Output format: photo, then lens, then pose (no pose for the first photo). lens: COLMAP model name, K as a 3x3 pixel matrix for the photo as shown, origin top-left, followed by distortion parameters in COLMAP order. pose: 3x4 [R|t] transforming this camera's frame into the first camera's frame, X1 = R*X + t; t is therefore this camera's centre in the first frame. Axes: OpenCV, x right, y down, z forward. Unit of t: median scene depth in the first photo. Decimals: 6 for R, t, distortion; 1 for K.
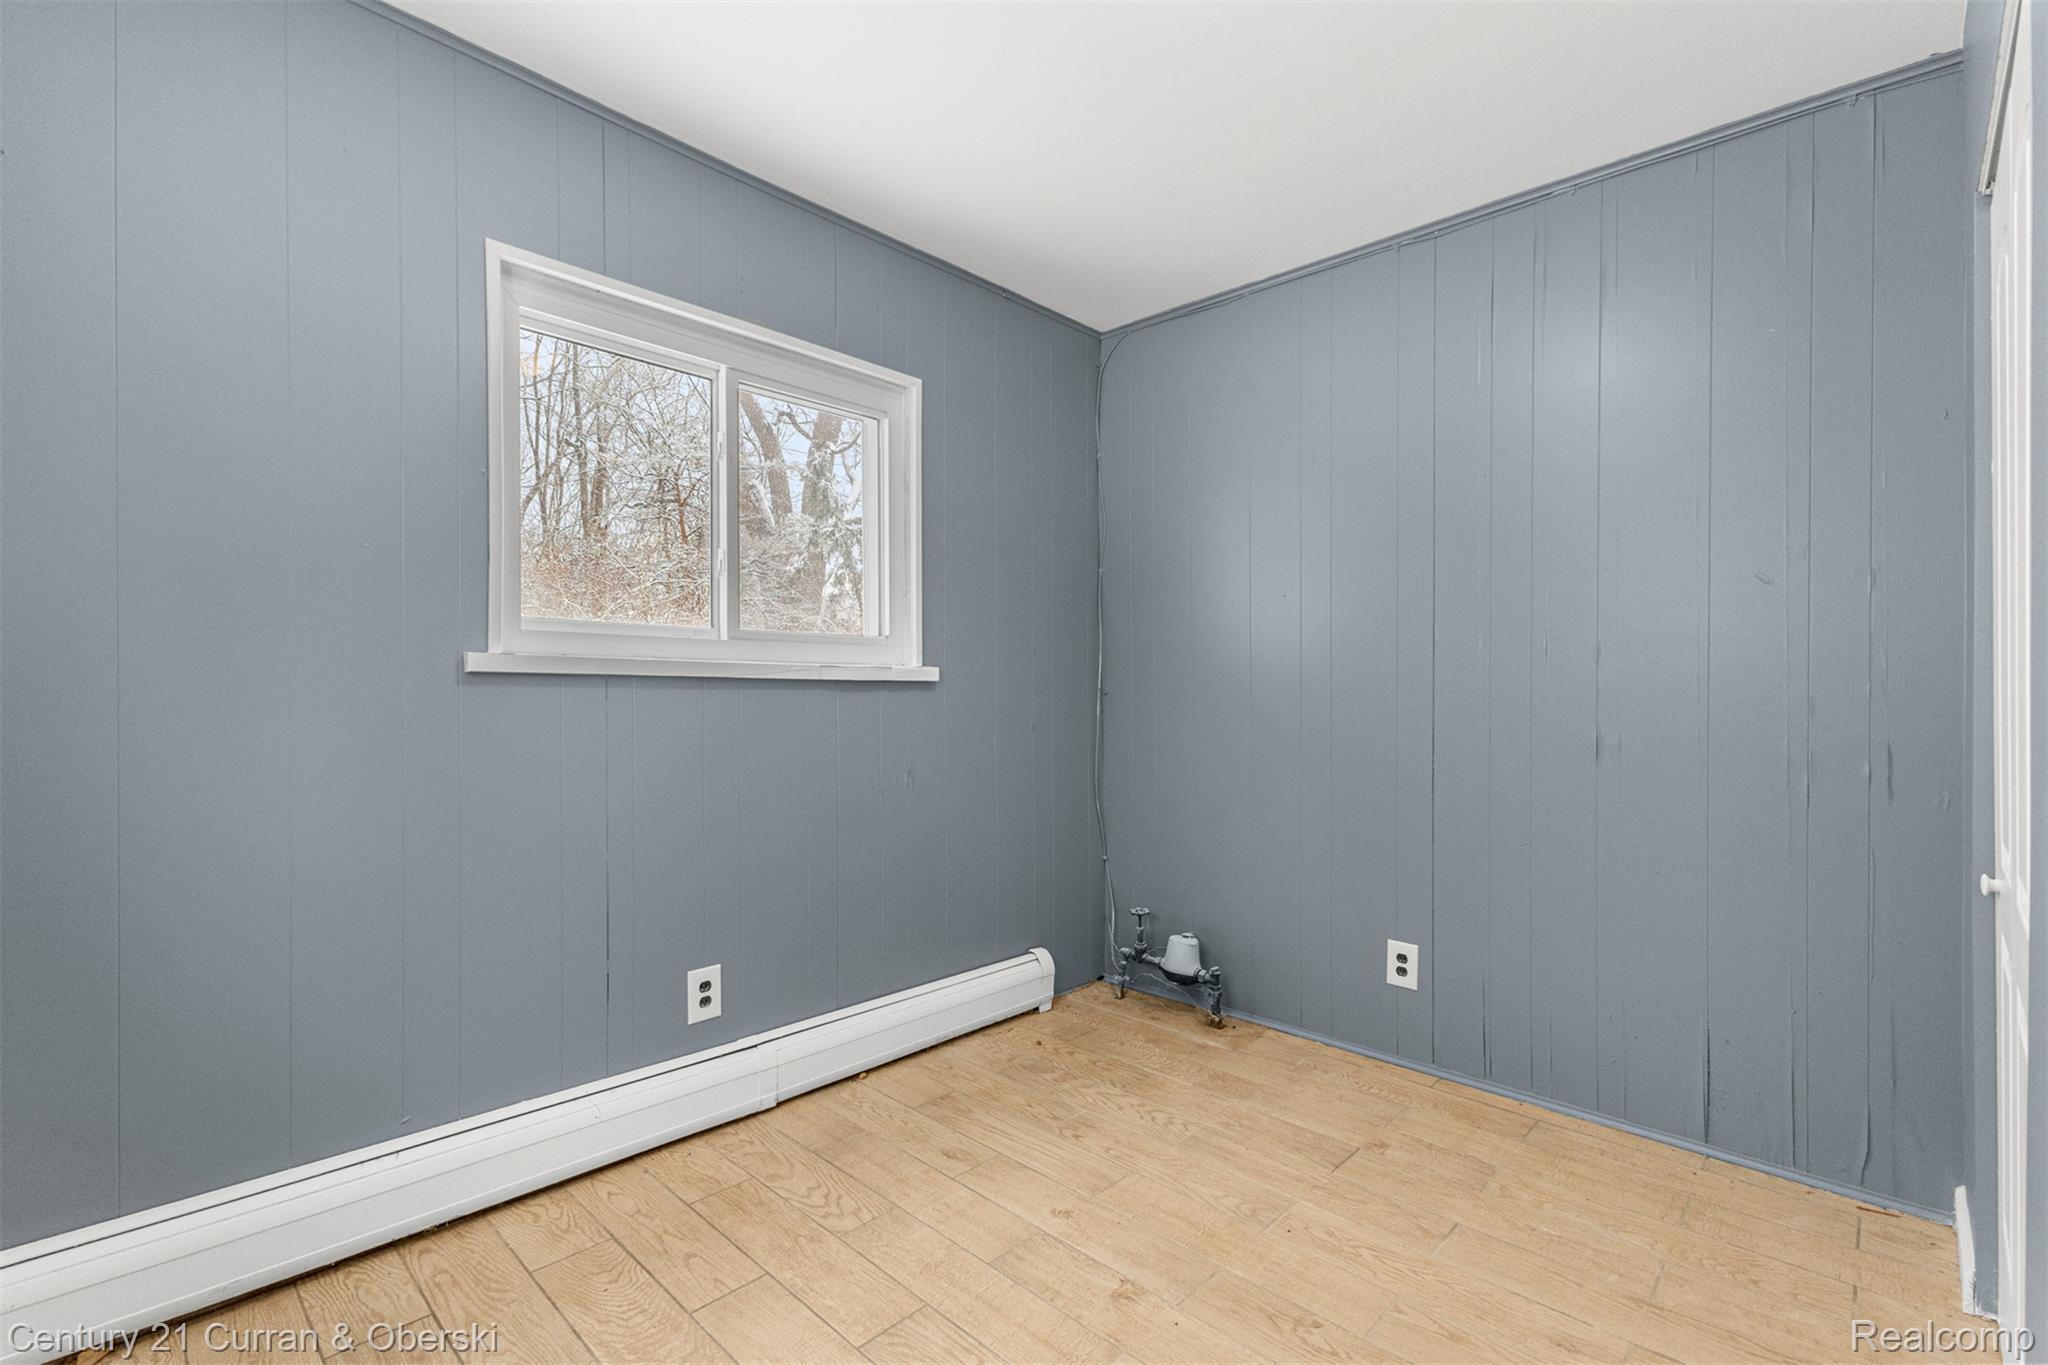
lens RADIAL K [[892.0, 0, 1019.5], [0, 892.0, 692.5], [0, 0, 1]] dist [0.007019, -0.001679]
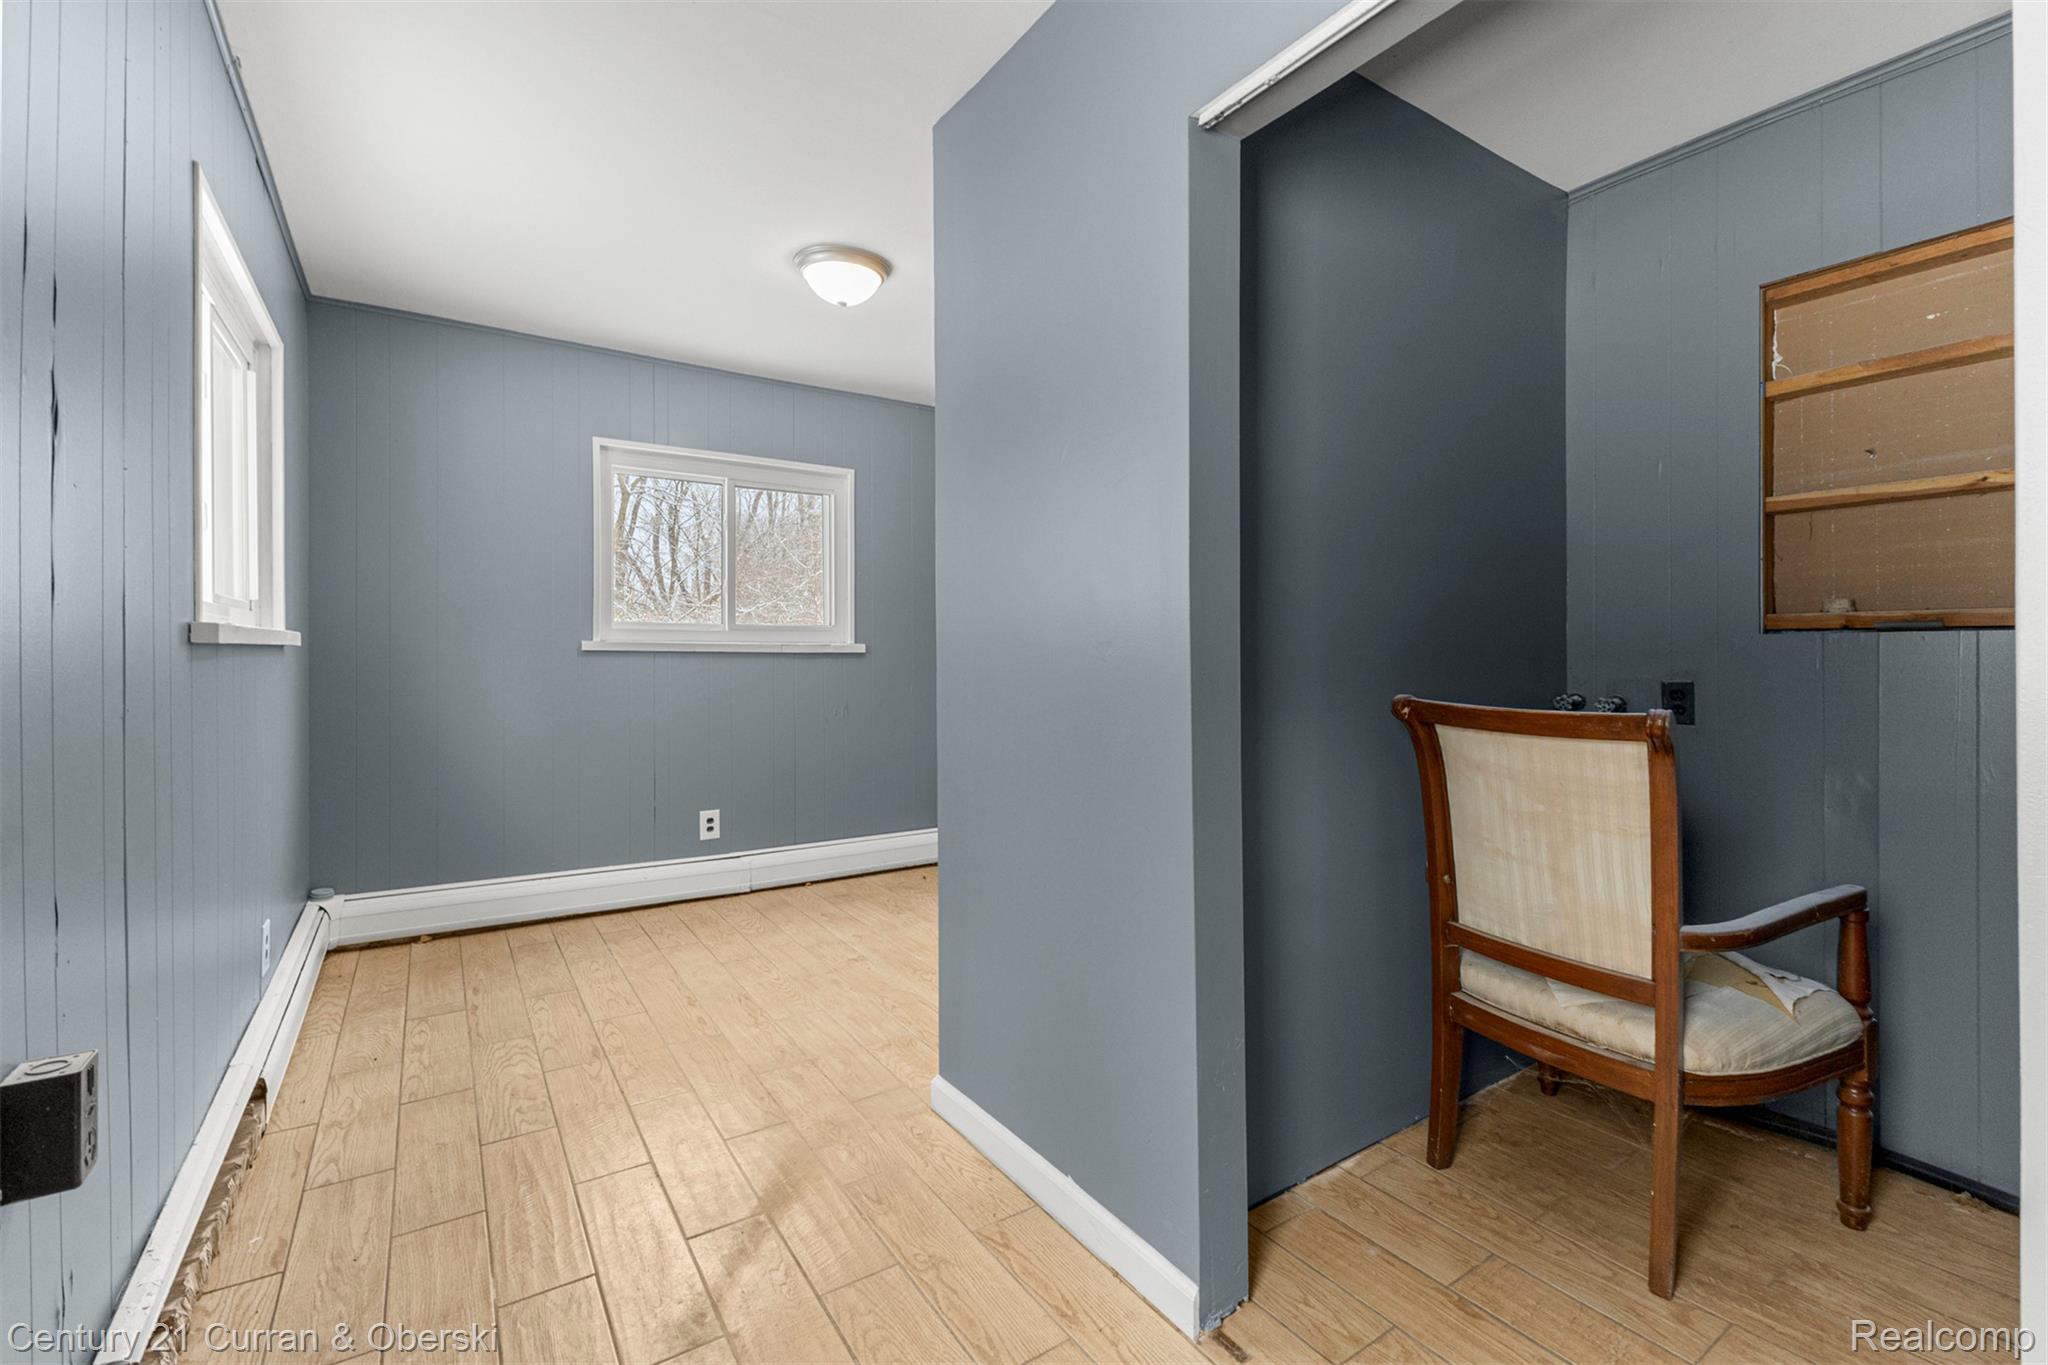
lens RADIAL K [[892.0, 0, 1046.8], [0, 892.0, 650.9], [0, 0, 1]] dist [0.007019, -0.001679]
pose [[0.978185, -0.002185, -0.207725, 0.702896], [0.001033, 0.999983, -0.005658, -0.007773], [0.207734, 0.005320, 0.978171, -0.646854]]
